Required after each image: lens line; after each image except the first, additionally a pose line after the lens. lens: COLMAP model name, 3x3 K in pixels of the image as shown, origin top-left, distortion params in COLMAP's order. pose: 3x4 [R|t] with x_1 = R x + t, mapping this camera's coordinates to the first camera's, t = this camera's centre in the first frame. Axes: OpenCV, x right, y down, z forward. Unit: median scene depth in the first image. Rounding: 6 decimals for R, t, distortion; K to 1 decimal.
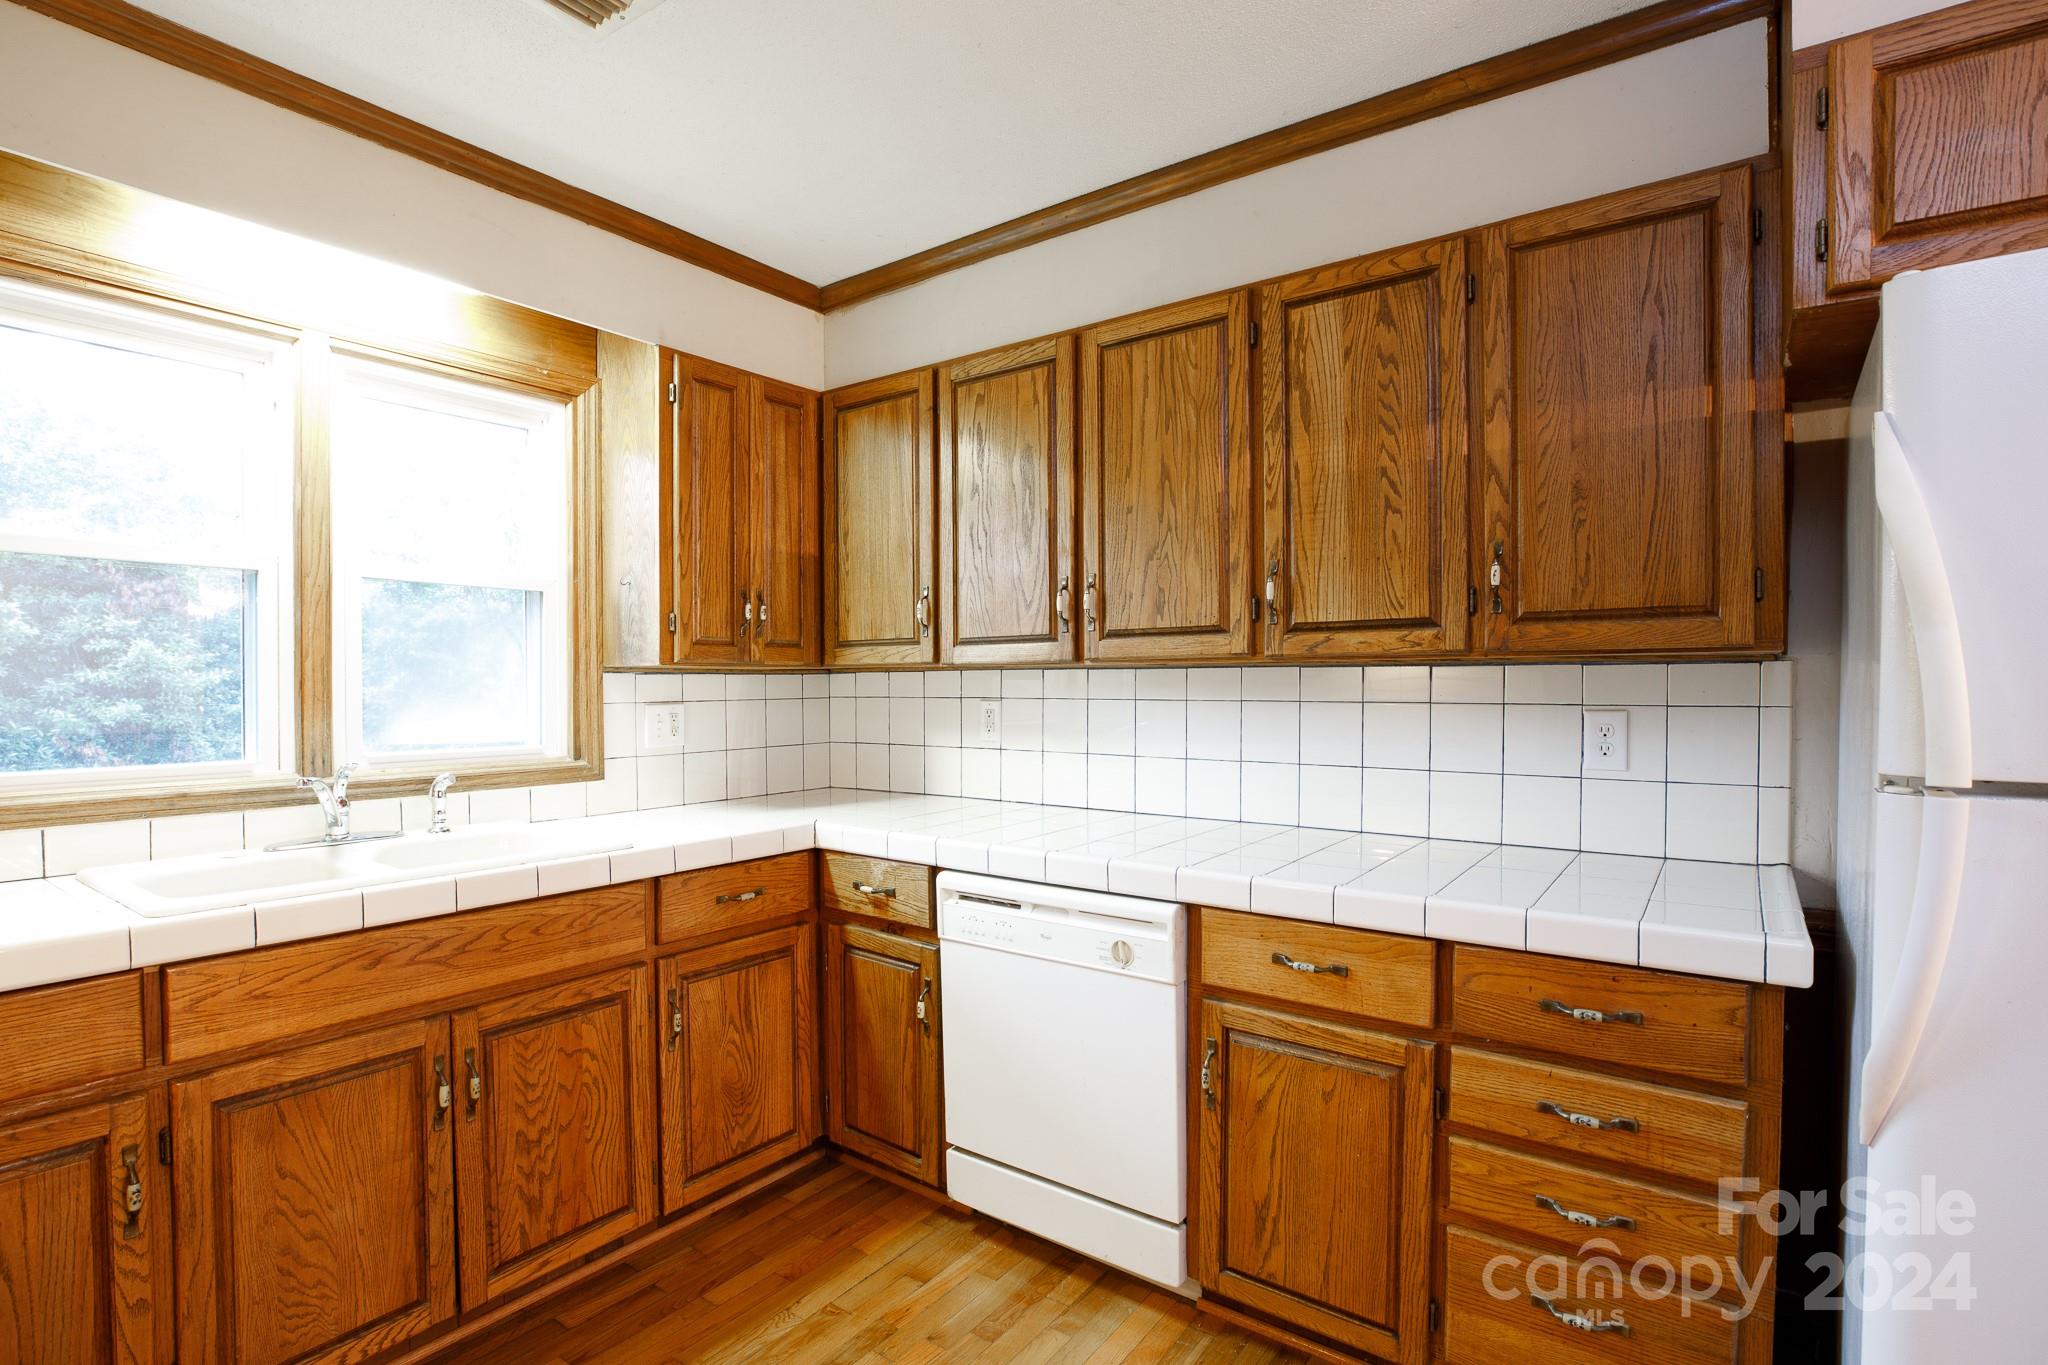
lens RADIAL K [[979.8, 0, 1028.0], [0, 979.8, 695.3], [0, 0, 1]] dist [-0.032420, 0.006336]
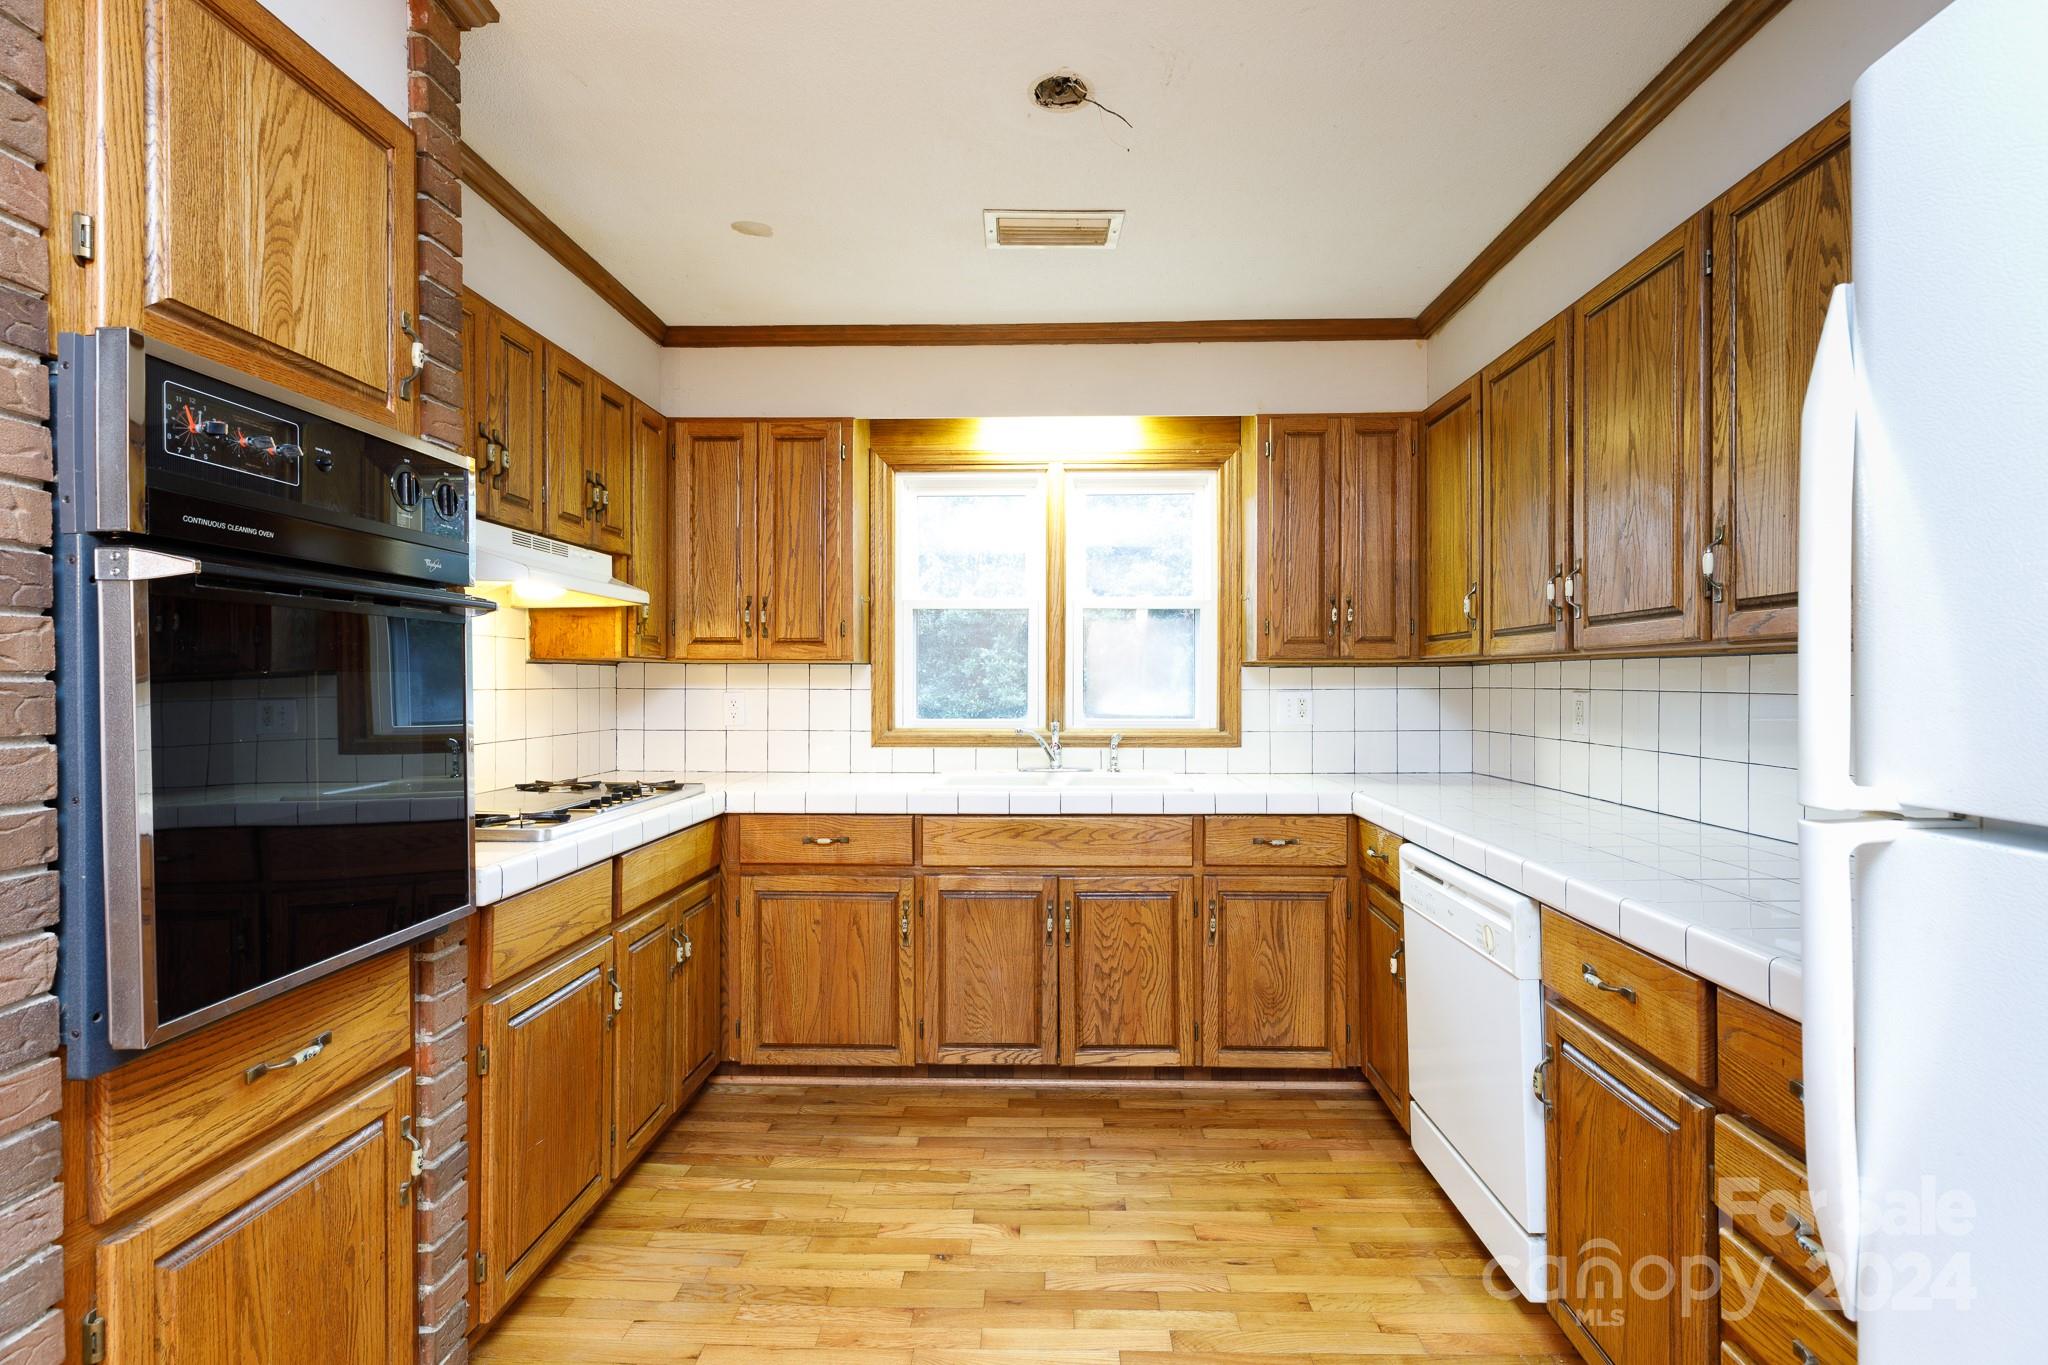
lens RADIAL K [[919.9, 0, 1028.5], [0, 919.9, 679.5], [0, 0, 1]] dist [0.003807, 0.000418]
pose [[0.574306, 0.002310, -0.818638, 0.545169], [-0.010951, 0.999928, -0.004861, 0.004455], [0.818568, 0.011757, 0.574290, 0.052815]]
